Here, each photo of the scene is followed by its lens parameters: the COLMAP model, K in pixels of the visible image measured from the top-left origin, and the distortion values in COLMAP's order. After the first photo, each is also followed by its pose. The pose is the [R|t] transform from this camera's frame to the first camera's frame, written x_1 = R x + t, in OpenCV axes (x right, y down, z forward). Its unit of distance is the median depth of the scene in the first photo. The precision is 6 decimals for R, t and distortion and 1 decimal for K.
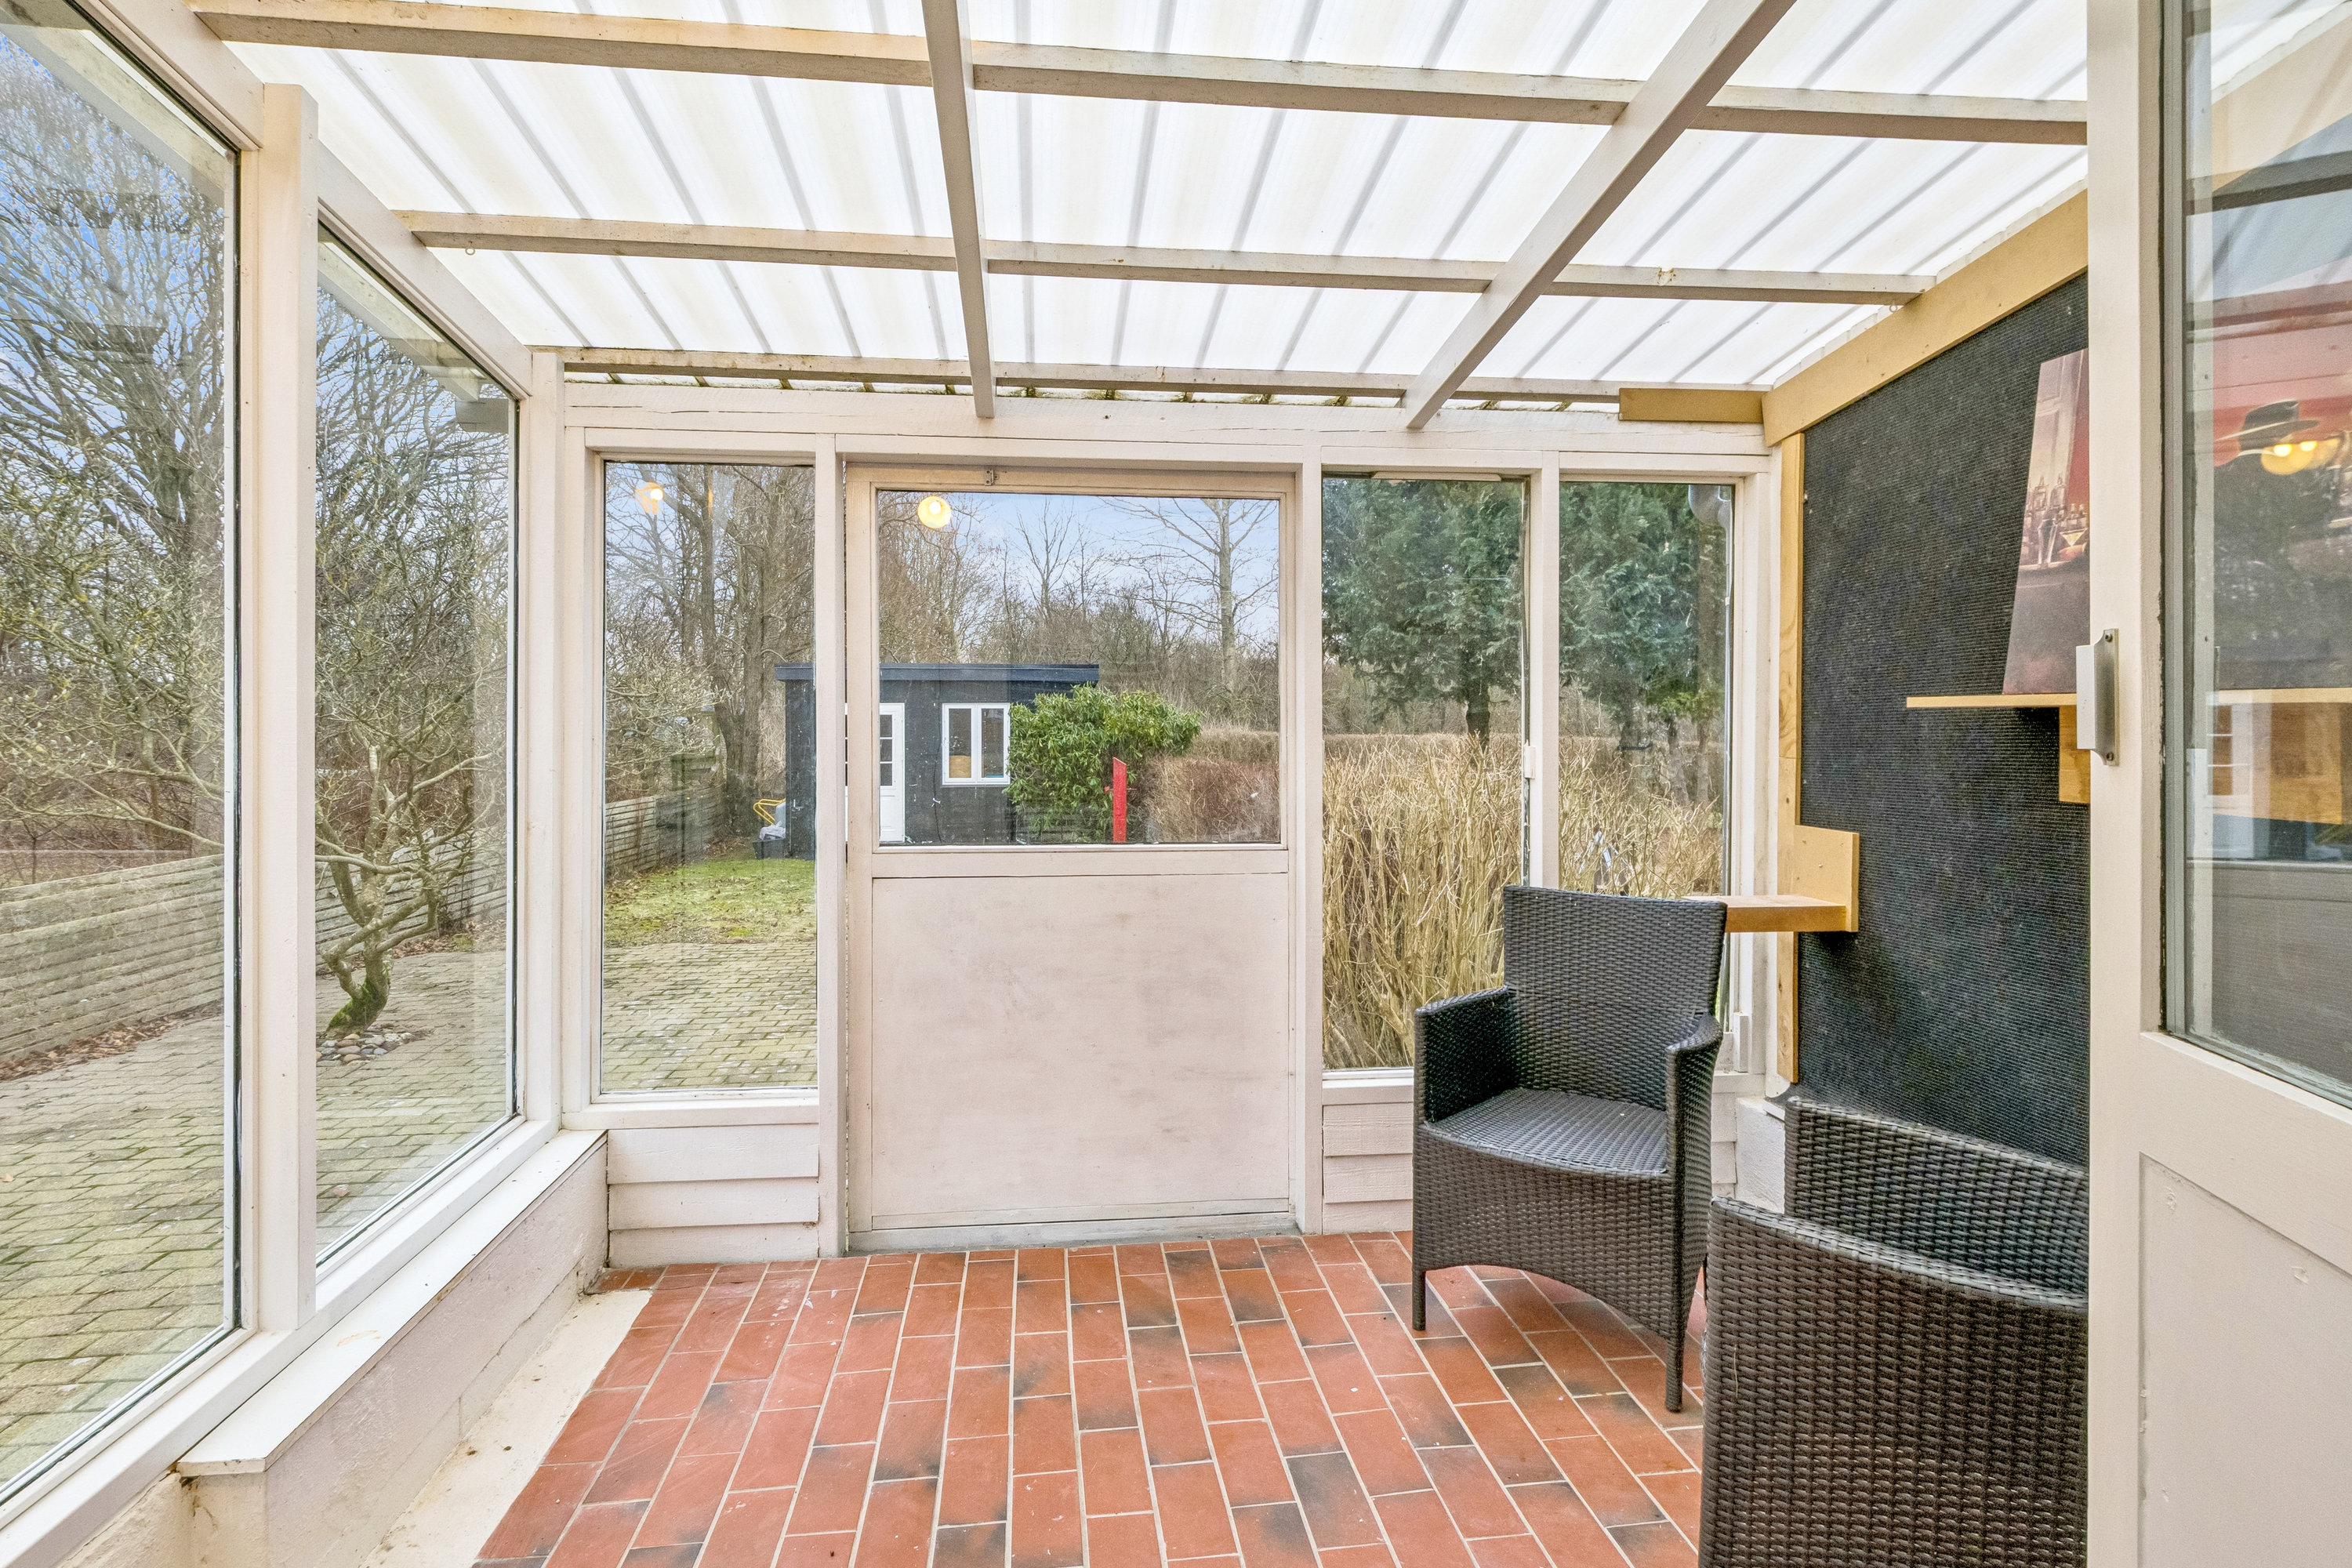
lens RADIAL K [[1166.3, 0, 1178.7], [0, 1166.3, 772.9], [0, 0, 1]] dist [-0.006277, -0.001466]
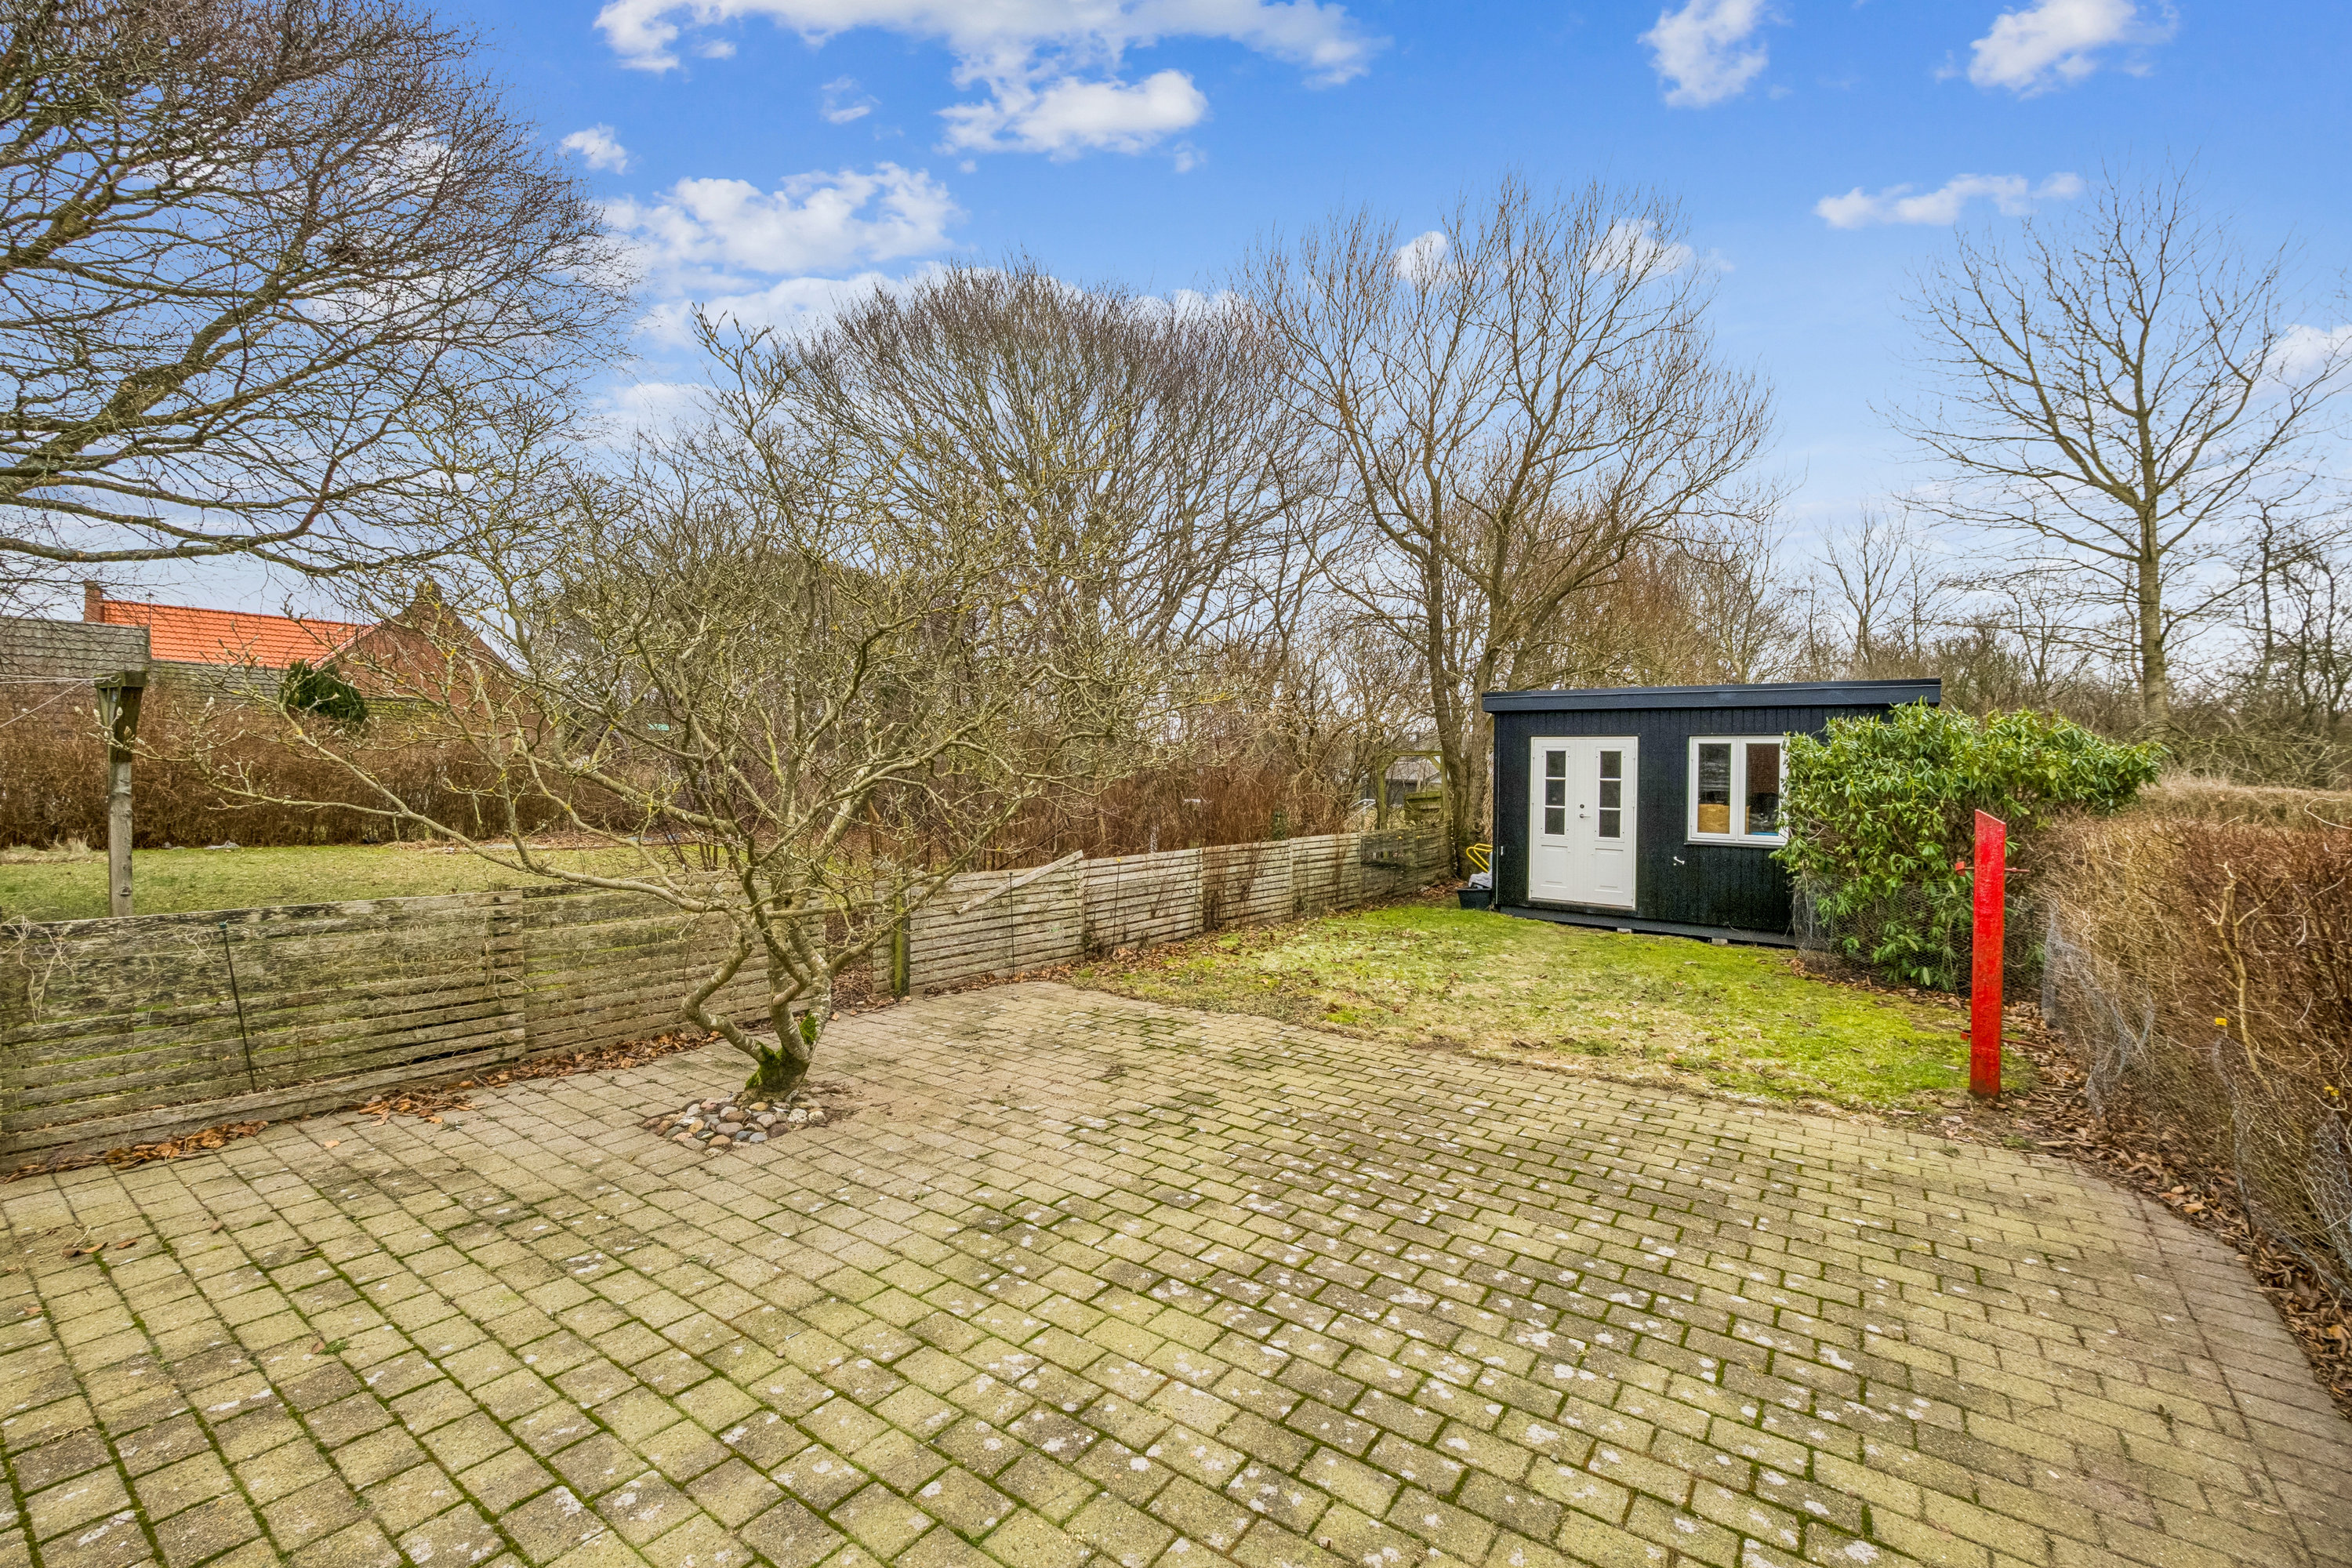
lens RADIAL K [[980.1, 0, 1168.5], [0, 980.1, 760.3], [0, 0, 1]] dist [-0.013512, -0.000509]
pose [[0.740601, 0.009405, -0.671879, -0.023227], [-0.050171, 0.997885, -0.041335, 0.001292], [0.670069, 0.064321, 0.739507, 0.306291]]
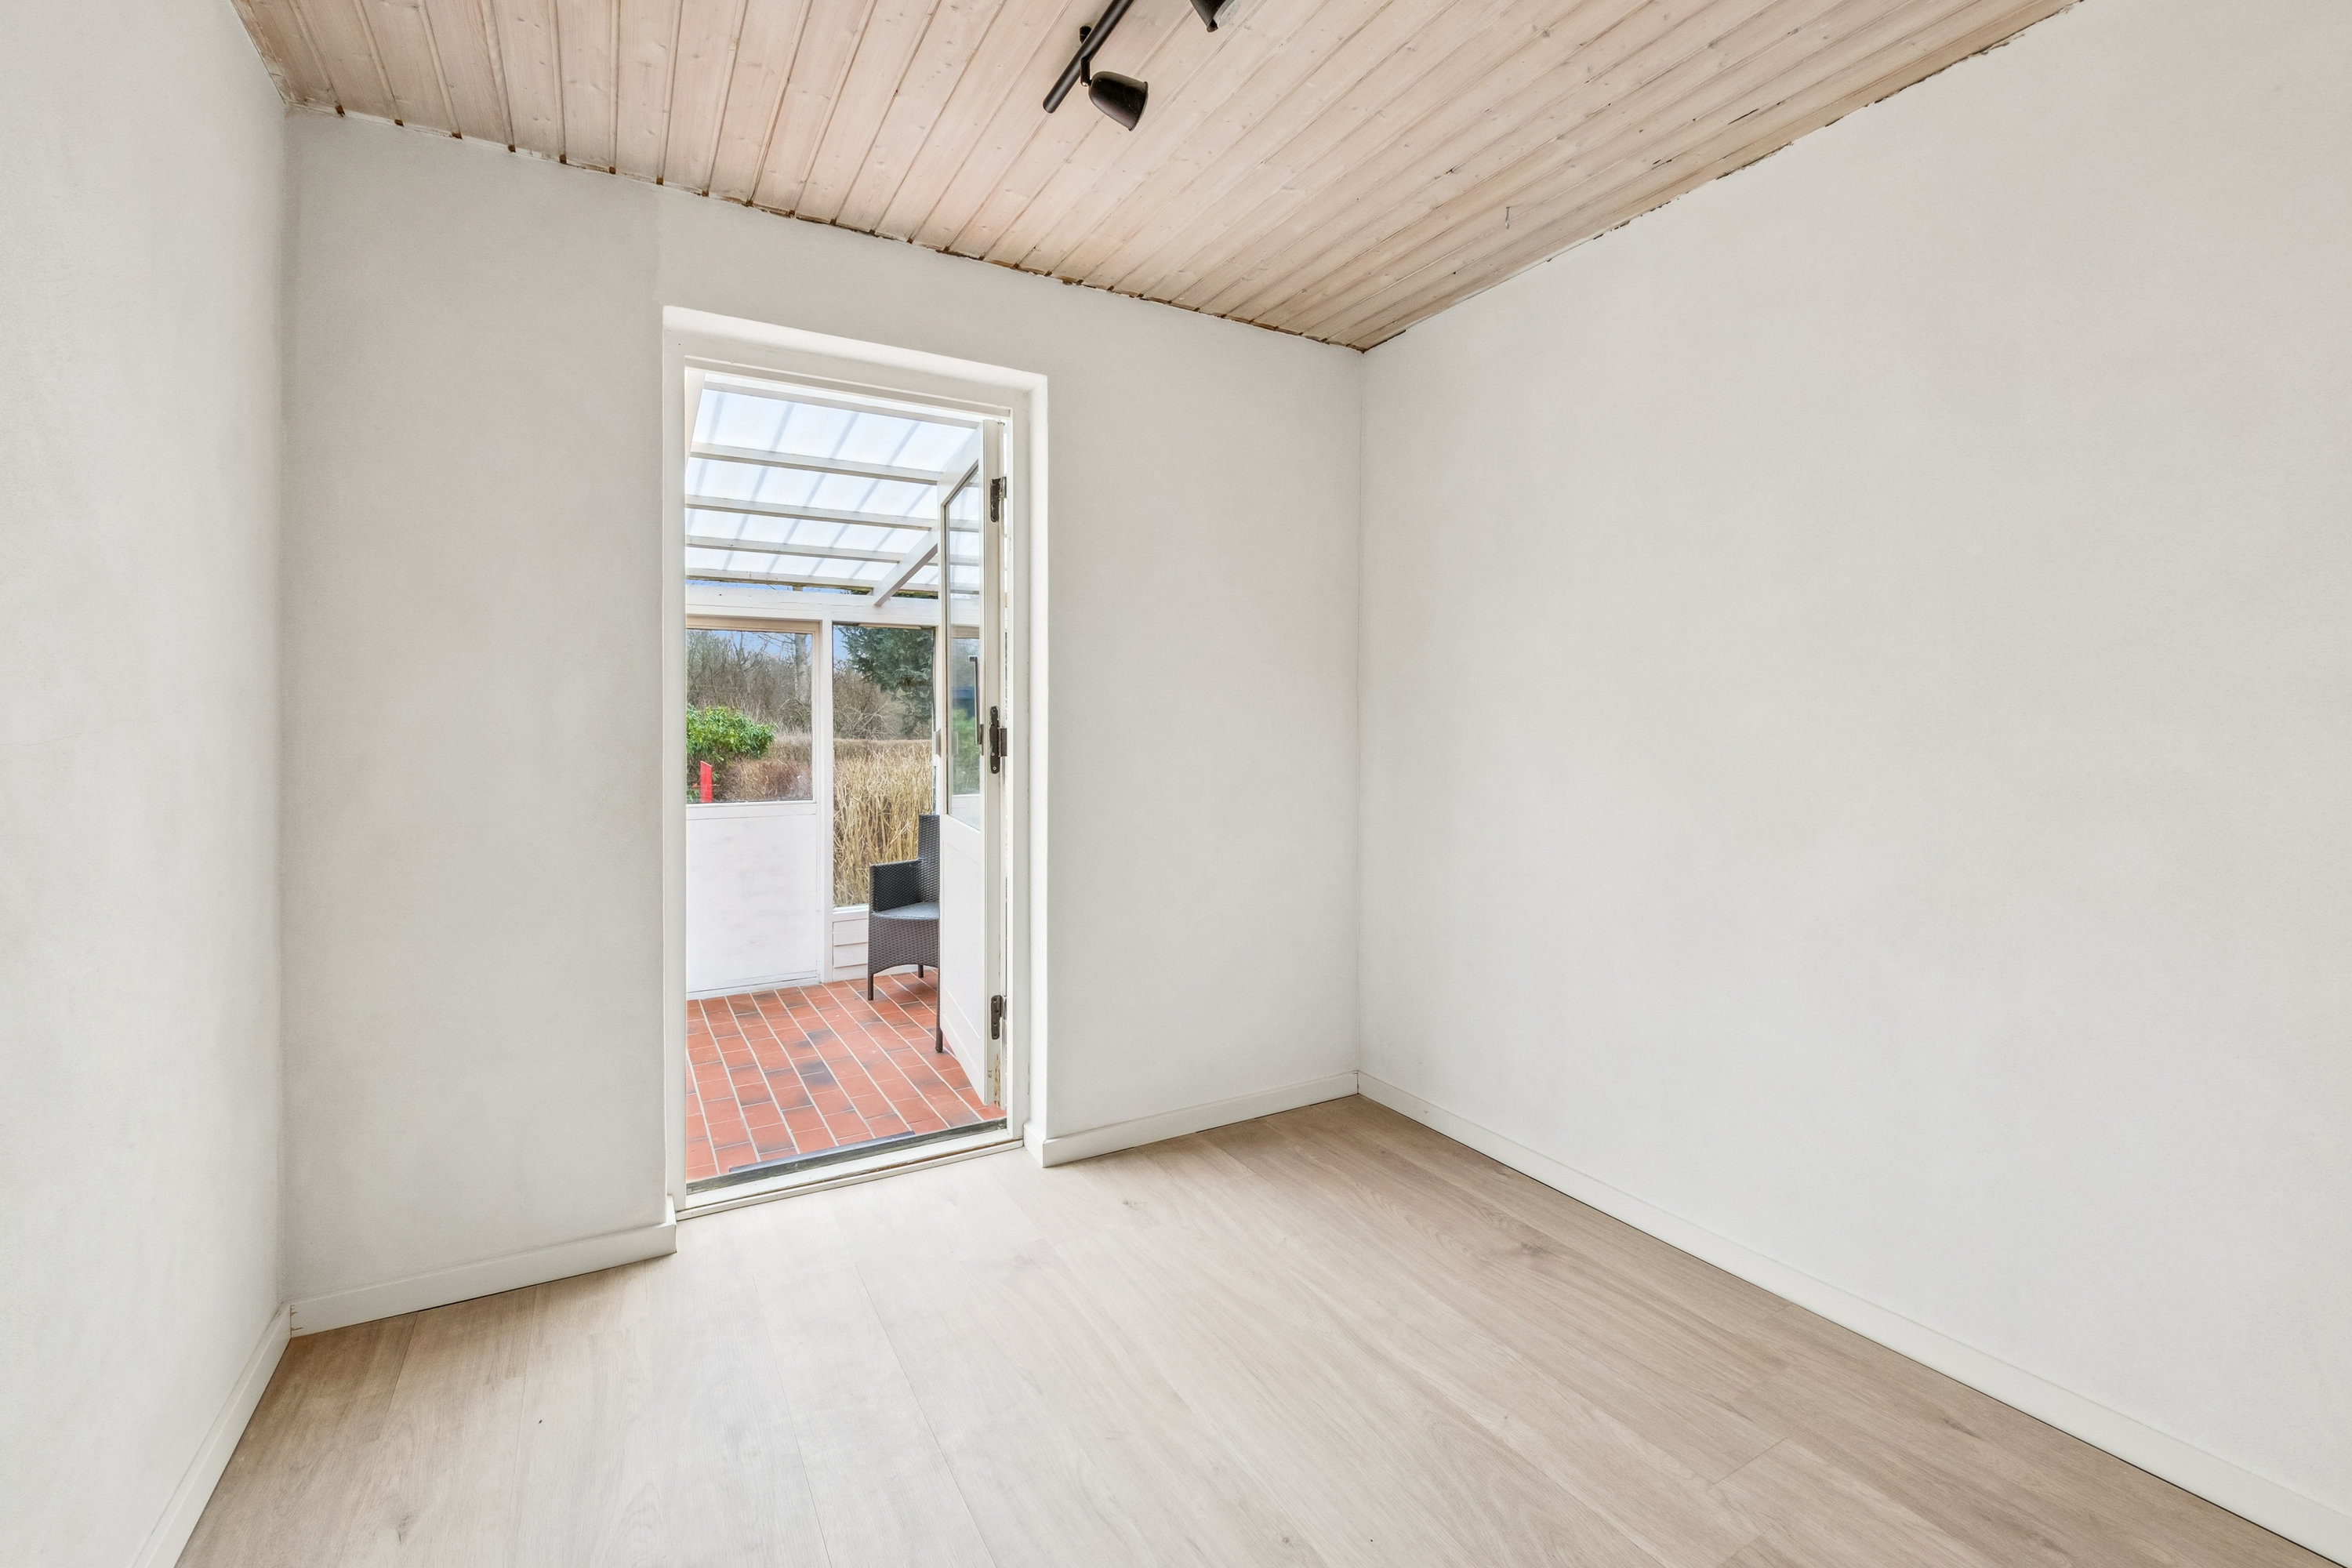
lens RADIAL K [[1033.8, 0, 1208.0], [0, 1033.8, 708.7], [0, 0, 1]] dist [-0.000182, -0.000016]
pose [[0.915459, 0.001515, 0.402408, -0.001952], [0.022345, 0.998259, -0.054594, 0.003115], [-0.401790, 0.058970, 0.913831, -0.212084]]
